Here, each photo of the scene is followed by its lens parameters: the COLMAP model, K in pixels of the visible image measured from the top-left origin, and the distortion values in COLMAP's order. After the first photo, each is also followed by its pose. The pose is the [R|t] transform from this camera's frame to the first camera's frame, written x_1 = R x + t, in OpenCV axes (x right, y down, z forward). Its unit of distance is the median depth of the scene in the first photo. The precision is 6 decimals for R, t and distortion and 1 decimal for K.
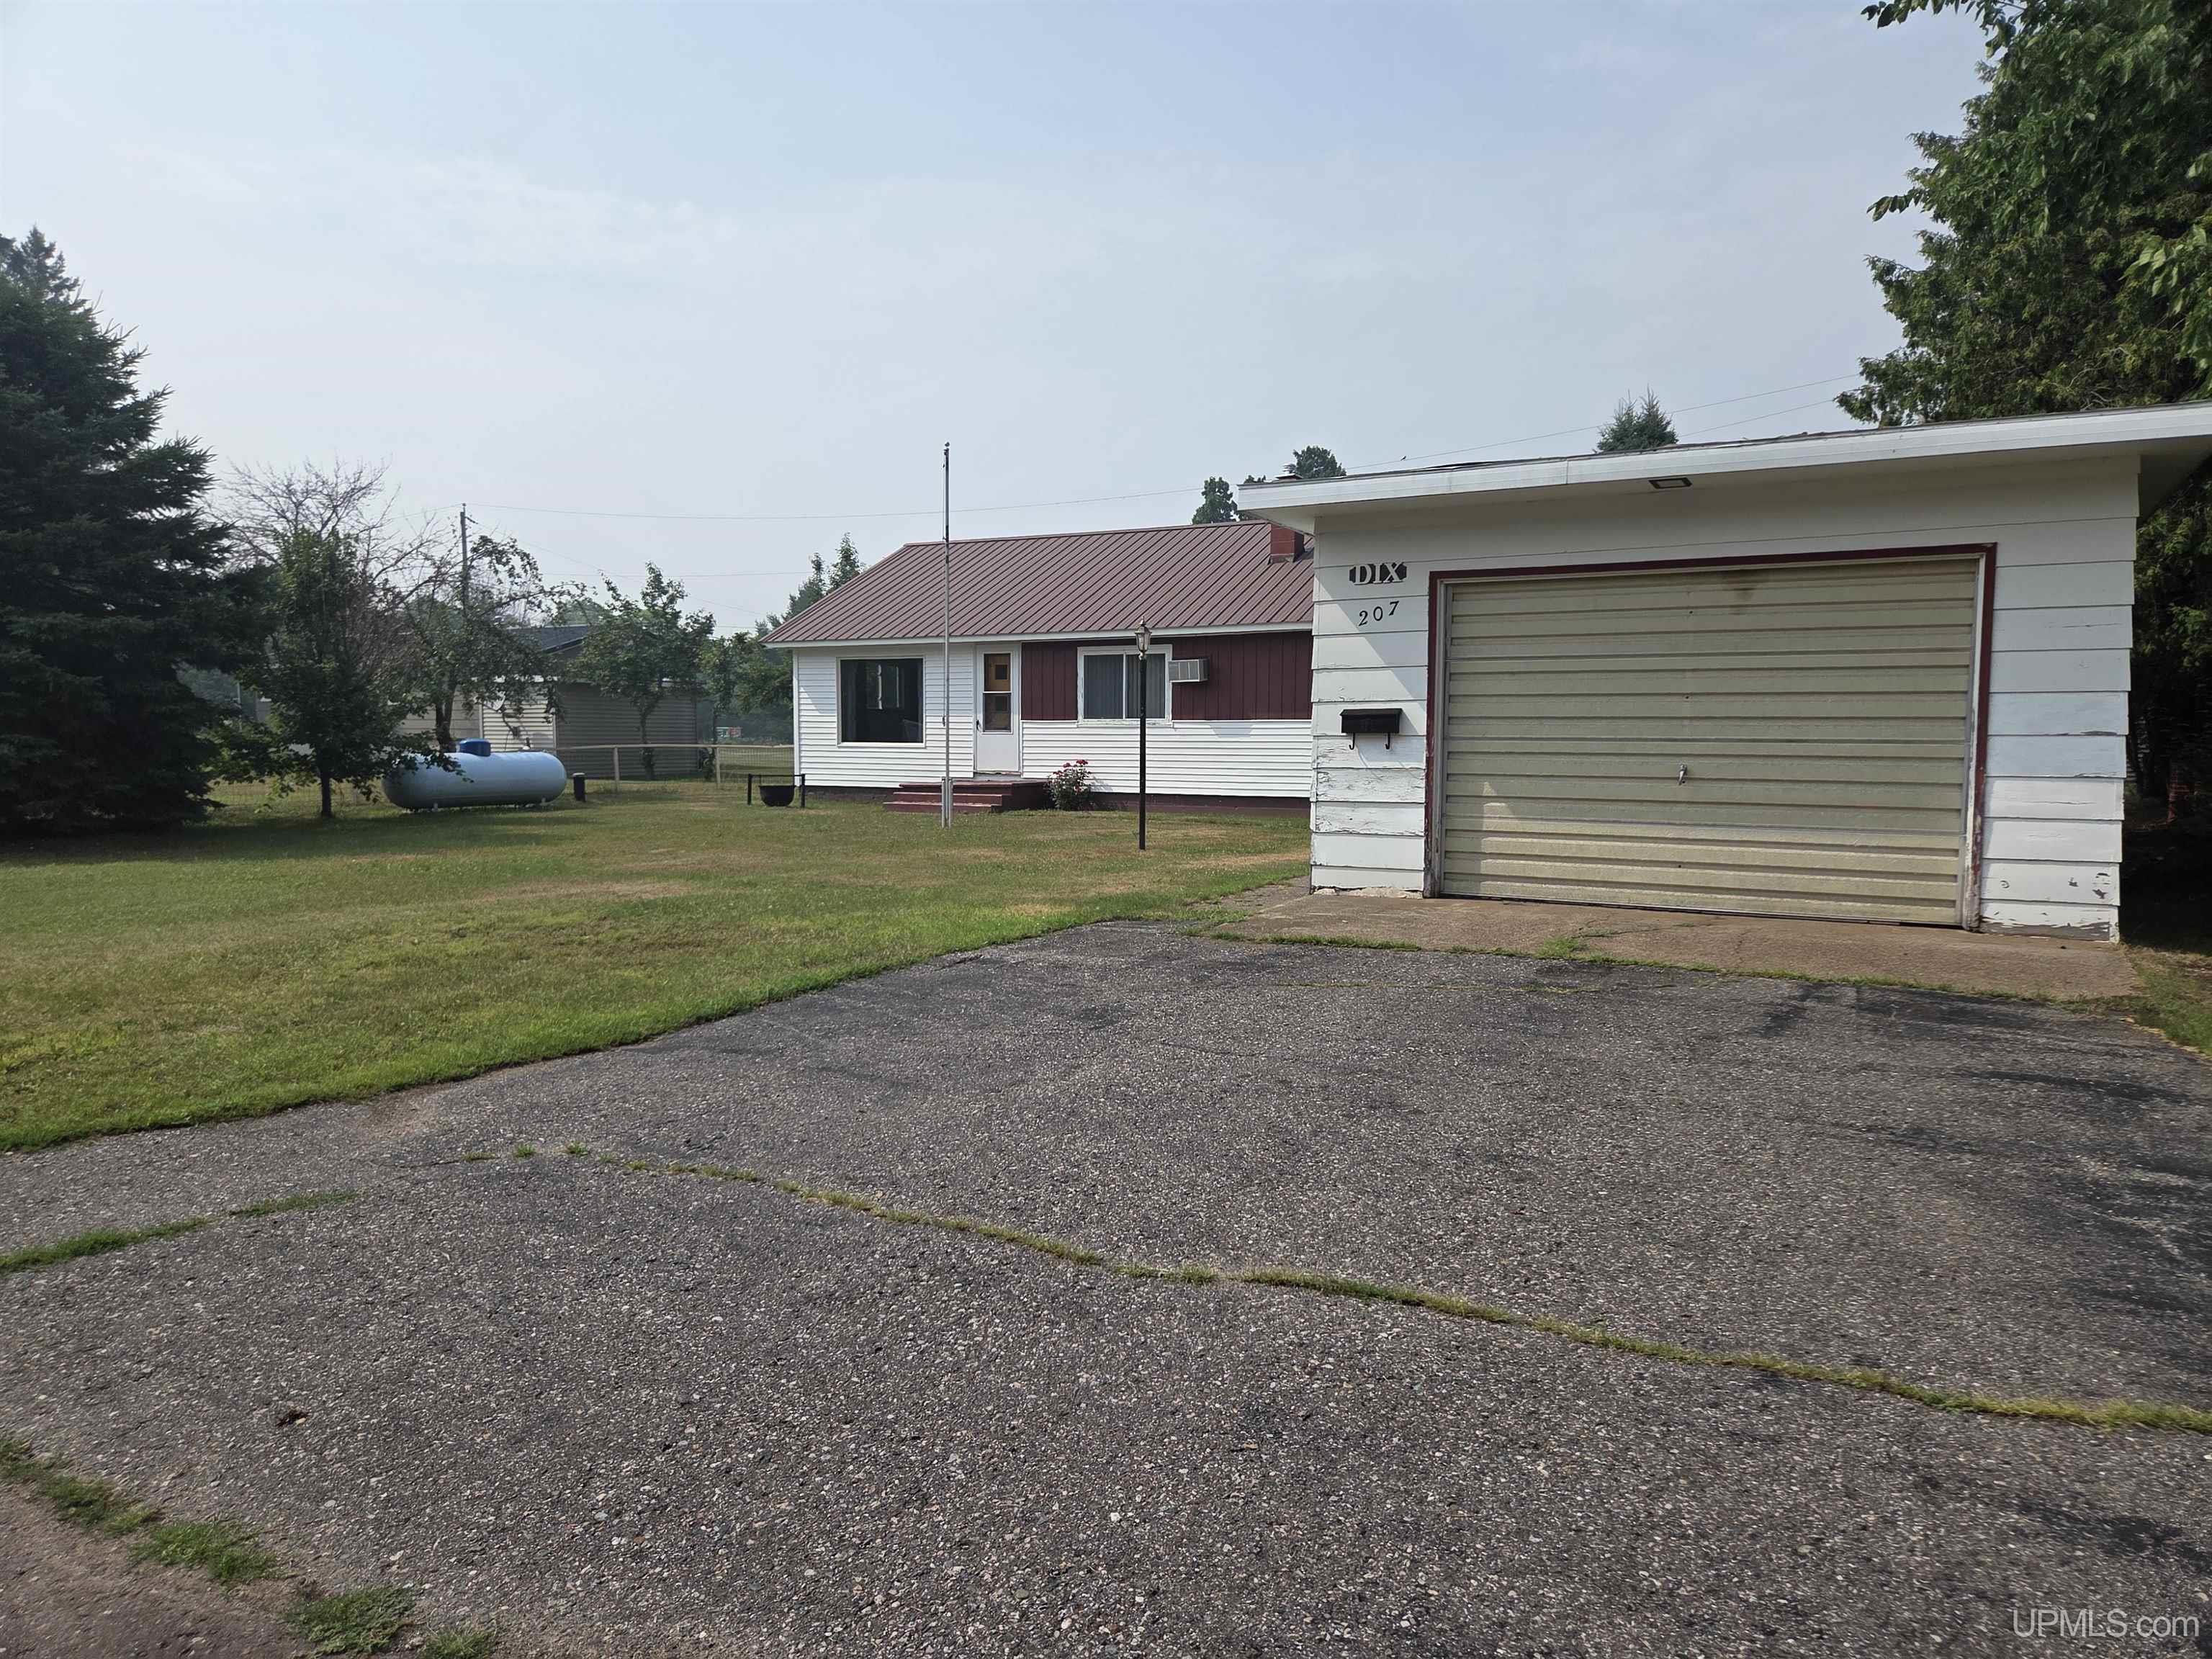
lens RADIAL K [[1479.5, 0, 1103.5], [0, 1479.5, 834.1], [0, 0, 1]] dist [0.049083, 0.000435]
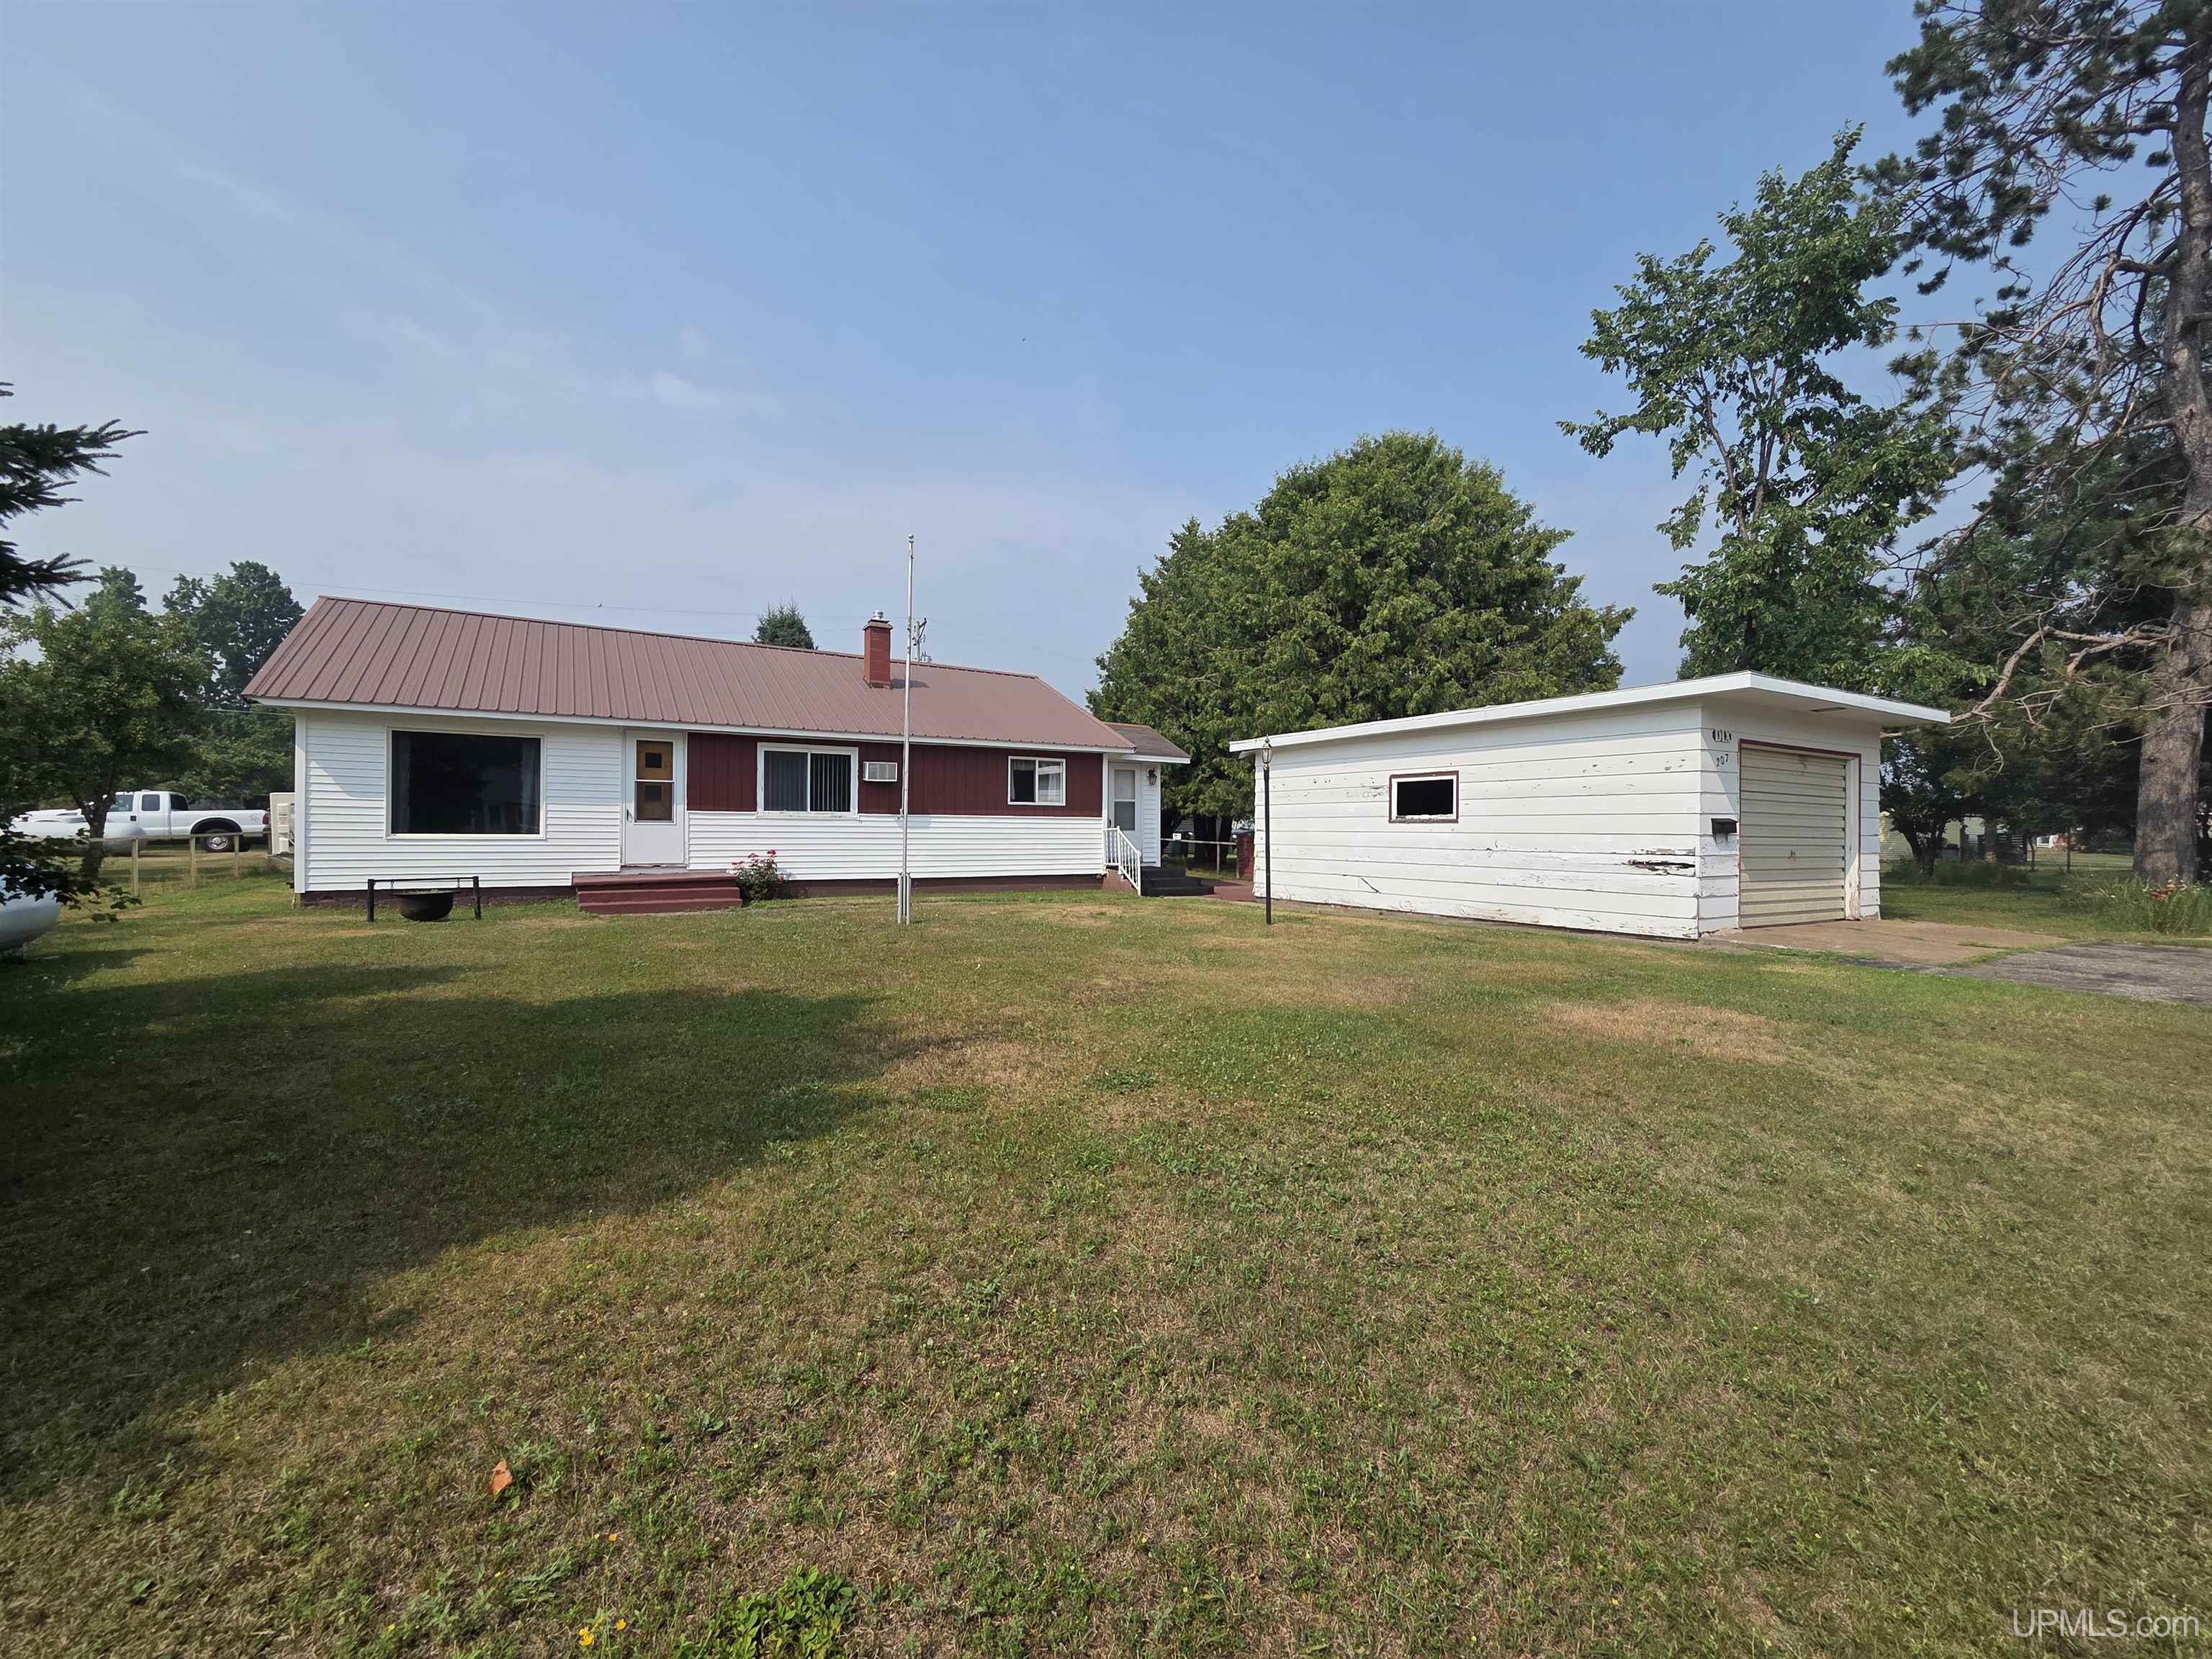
lens RADIAL K [[892.8, 0, 1108.4], [0, 892.8, 825.7], [0, 0, 1]] dist [0.000211, 0.000610]
pose [[0.512433, 0.003659, 0.858720, -0.417052], [0.049892, 0.998175, -0.034026, -0.032700], [-0.857277, 0.060279, 0.511315, 0.454667]]
